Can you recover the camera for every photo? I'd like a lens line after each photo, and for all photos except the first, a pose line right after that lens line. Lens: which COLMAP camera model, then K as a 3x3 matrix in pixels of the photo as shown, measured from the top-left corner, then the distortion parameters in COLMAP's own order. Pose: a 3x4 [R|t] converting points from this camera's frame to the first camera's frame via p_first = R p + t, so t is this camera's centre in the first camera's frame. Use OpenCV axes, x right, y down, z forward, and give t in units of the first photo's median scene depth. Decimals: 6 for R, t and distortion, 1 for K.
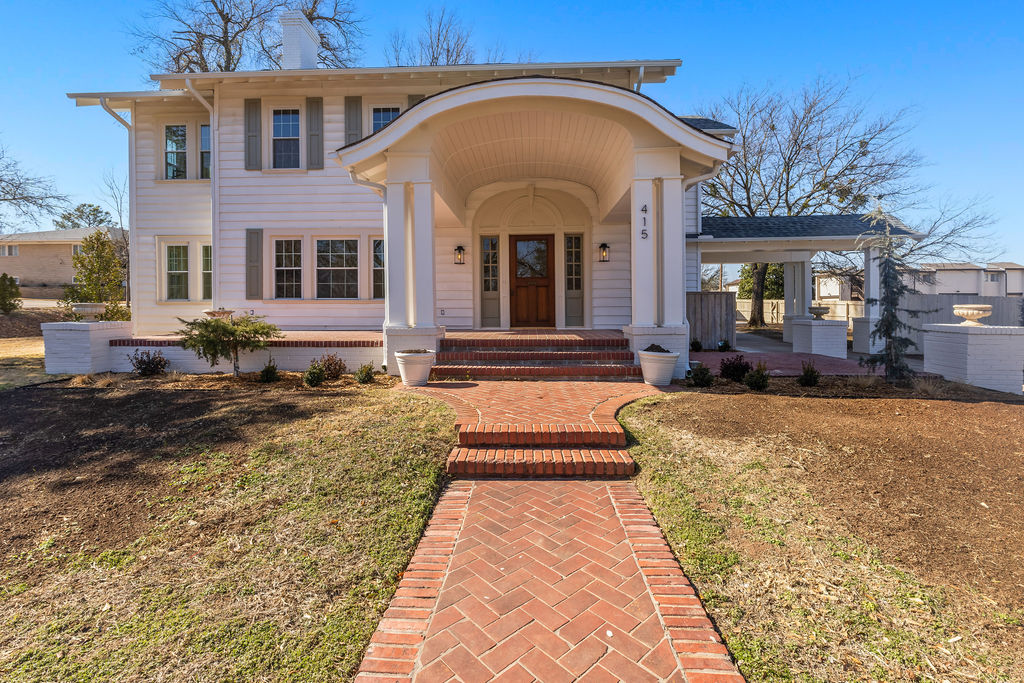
lens RADIAL K [[472.5, 0, 510.8], [0, 472.5, 308.1], [0, 0, 1]] dist [0.002956, -0.000516]
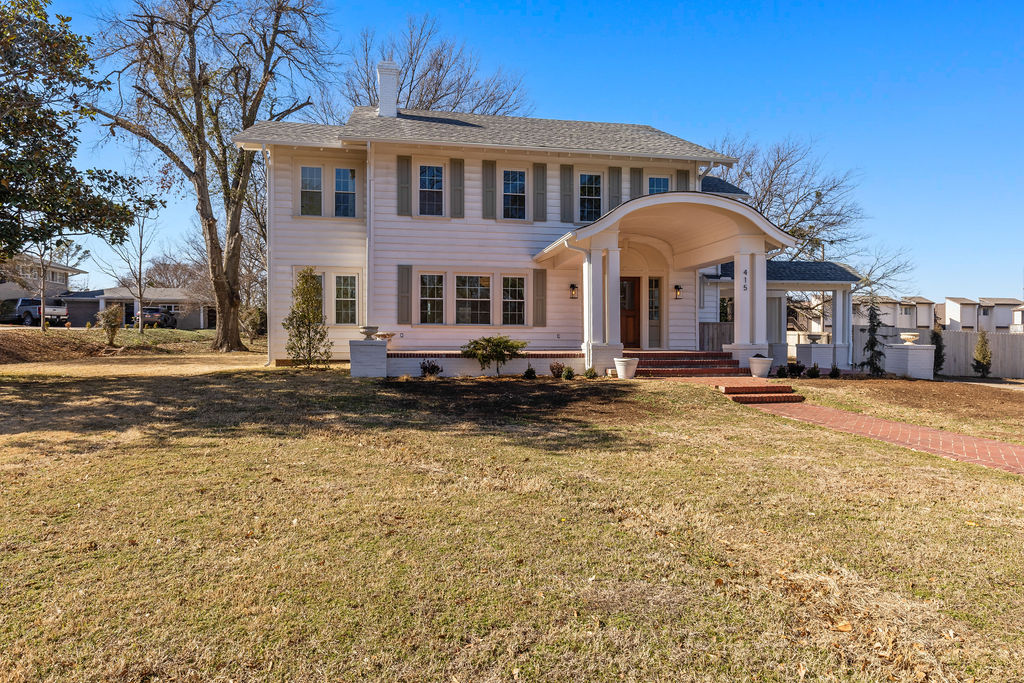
lens RADIAL K [[610.7, 0, 512.0], [0, 610.7, 341.5], [0, 0, 1]] dist [-0.009850, -0.000189]
pose [[0.974962, 0.005487, 0.222304, -0.619672], [-0.006635, 0.999968, 0.004420, 0.016403], [-0.222273, -0.005785, 0.974967, -0.558769]]
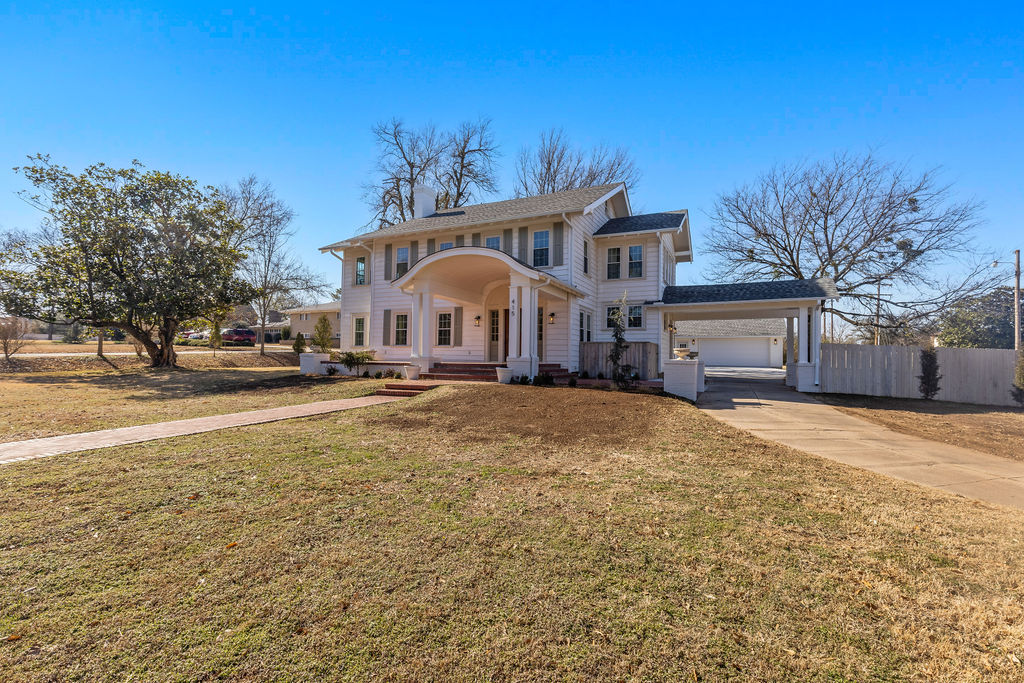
lens RADIAL K [[461.1, 0, 512.0], [0, 461.1, 341.5], [0, 0, 1]] dist [0.001640, -0.000046]
pose [[0.918965, 0.000221, -0.394340, 0.691665], [-0.014950, 0.999300, -0.034279, 0.023482], [0.394056, 0.037396, 0.918325, -0.554159]]
